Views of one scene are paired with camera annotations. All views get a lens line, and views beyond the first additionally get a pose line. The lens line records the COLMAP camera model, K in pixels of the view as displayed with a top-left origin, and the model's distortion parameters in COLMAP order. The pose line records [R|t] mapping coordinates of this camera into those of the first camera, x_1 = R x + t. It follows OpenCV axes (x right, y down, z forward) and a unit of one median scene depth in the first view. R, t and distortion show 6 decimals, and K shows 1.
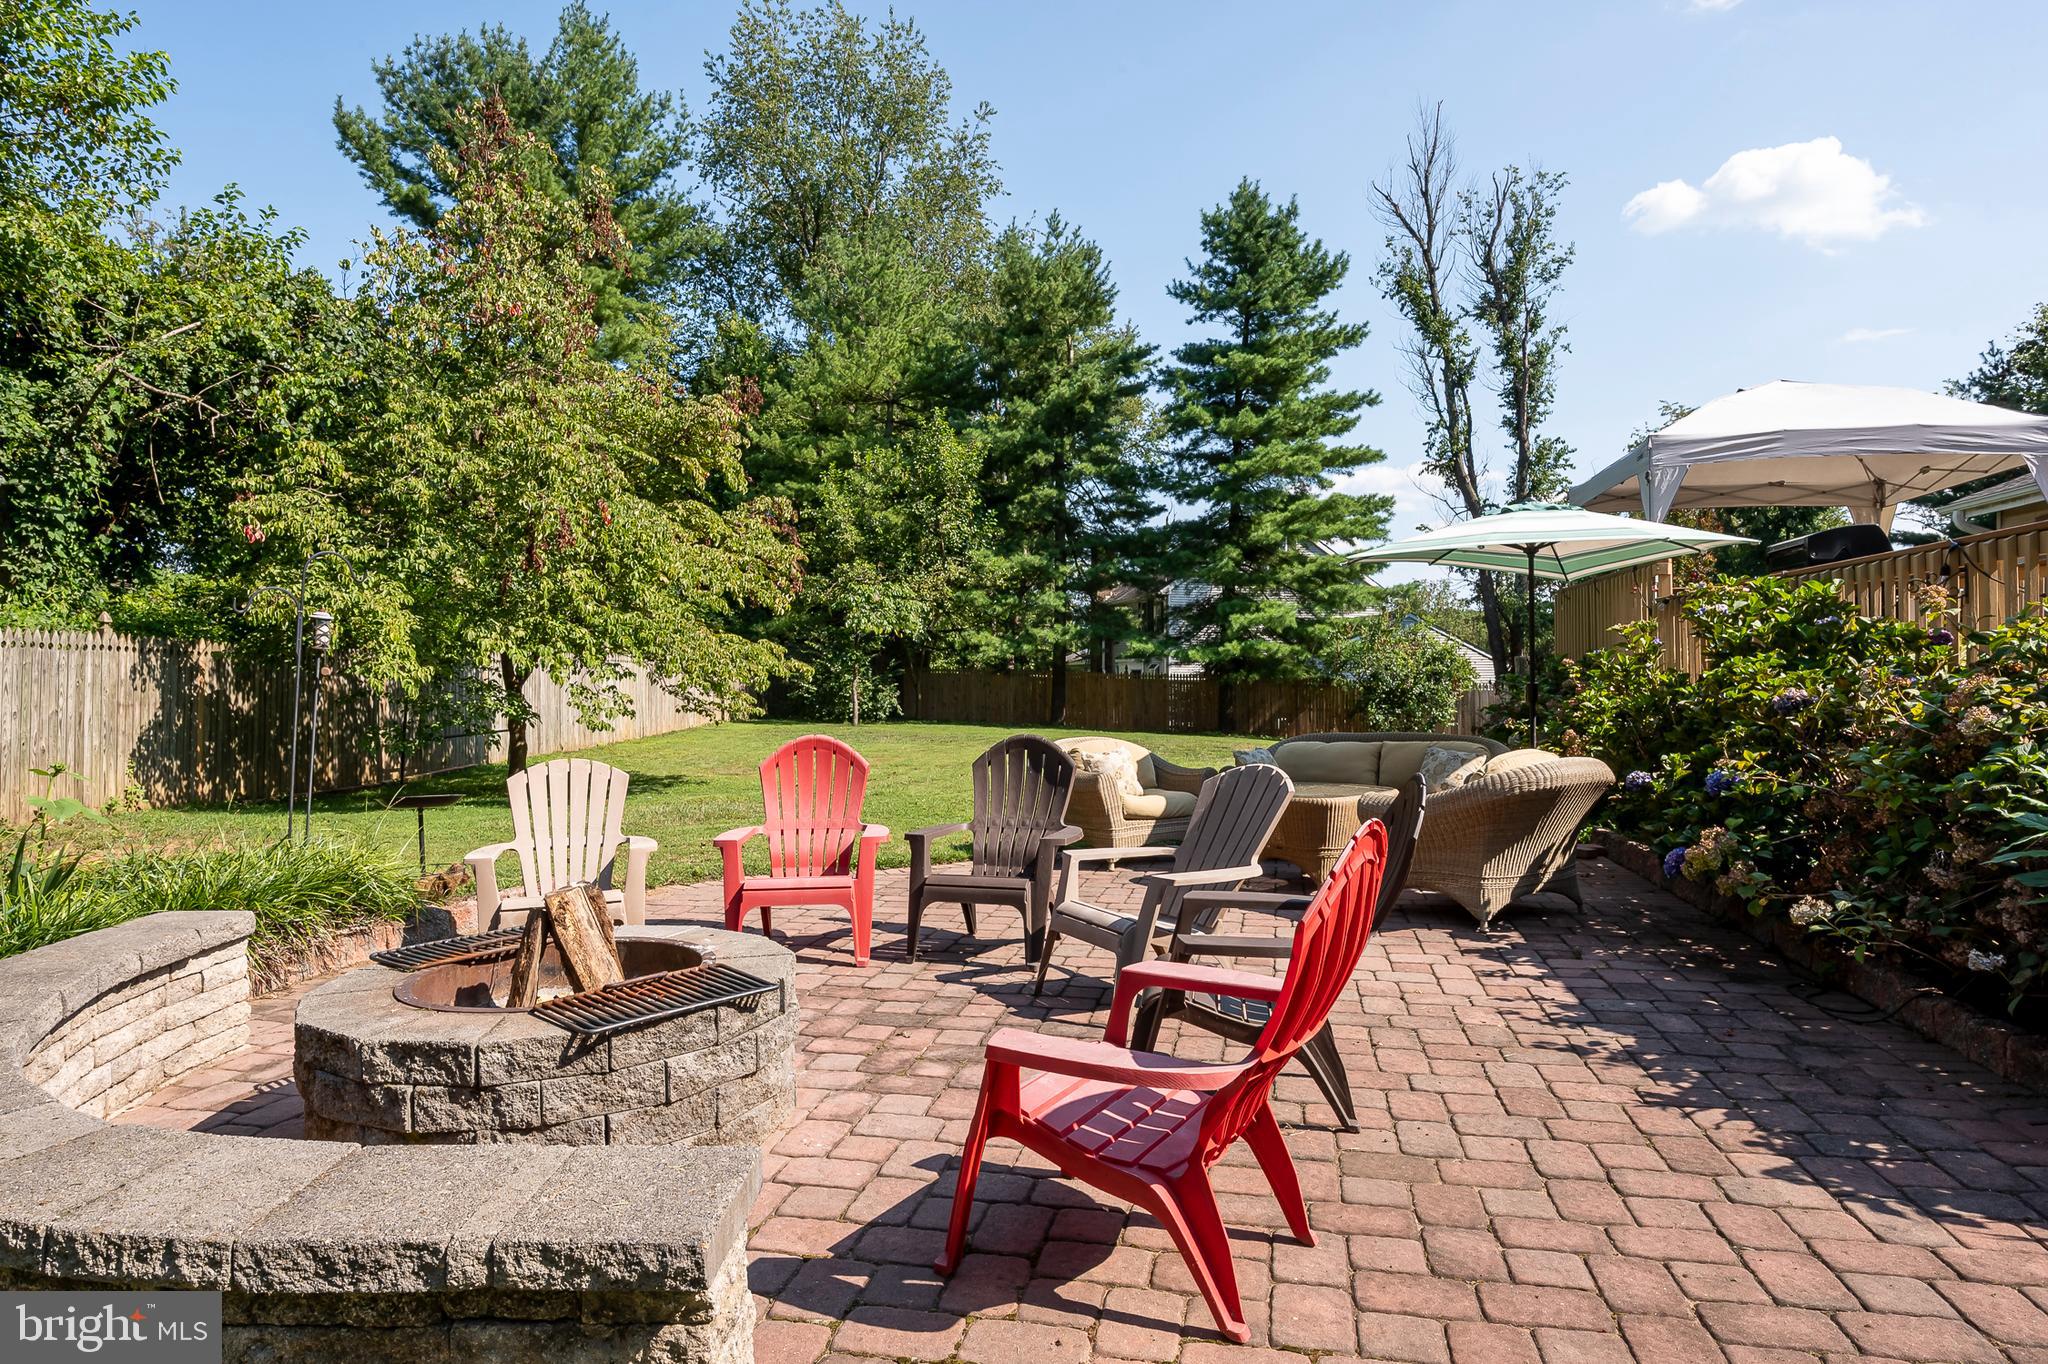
lens RADIAL K [[1147.8, 0, 1012.0], [0, 1147.8, 680.2], [0, 0, 1]] dist [-0.010615, -0.002078]
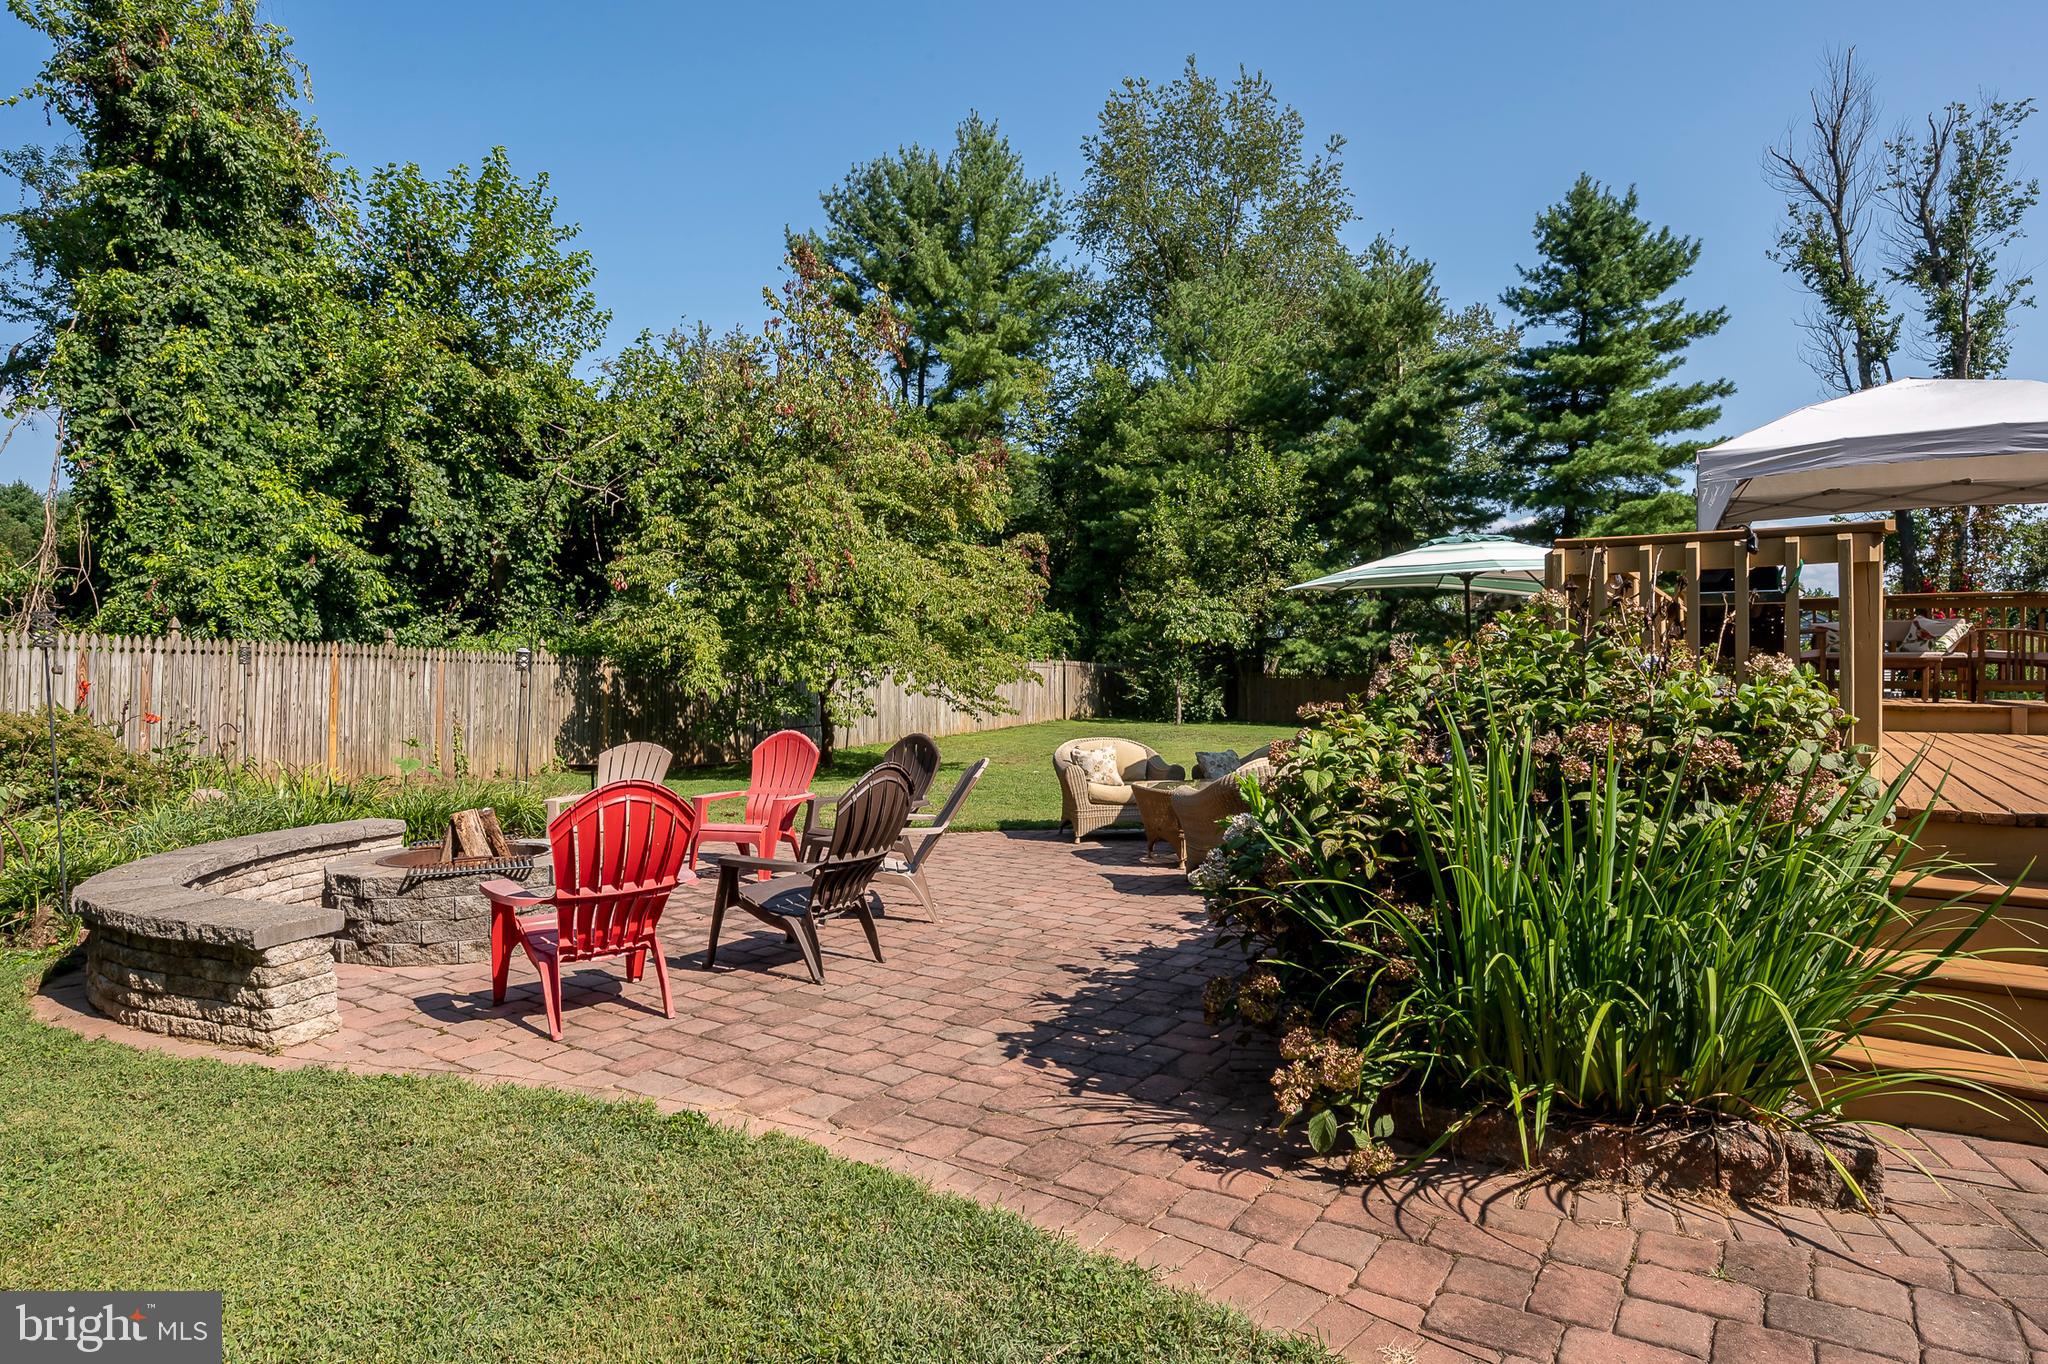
lens RADIAL K [[1134.1, 0, 1116.1], [0, 1134.1, 677.2], [0, 0, 1]] dist [-0.015693, 0.003319]
pose [[0.934795, 0.002300, -0.355180, 0.177677], [-0.003357, 0.999992, -0.002361, -0.004104], [0.355172, 0.003399, 0.934795, -0.046162]]
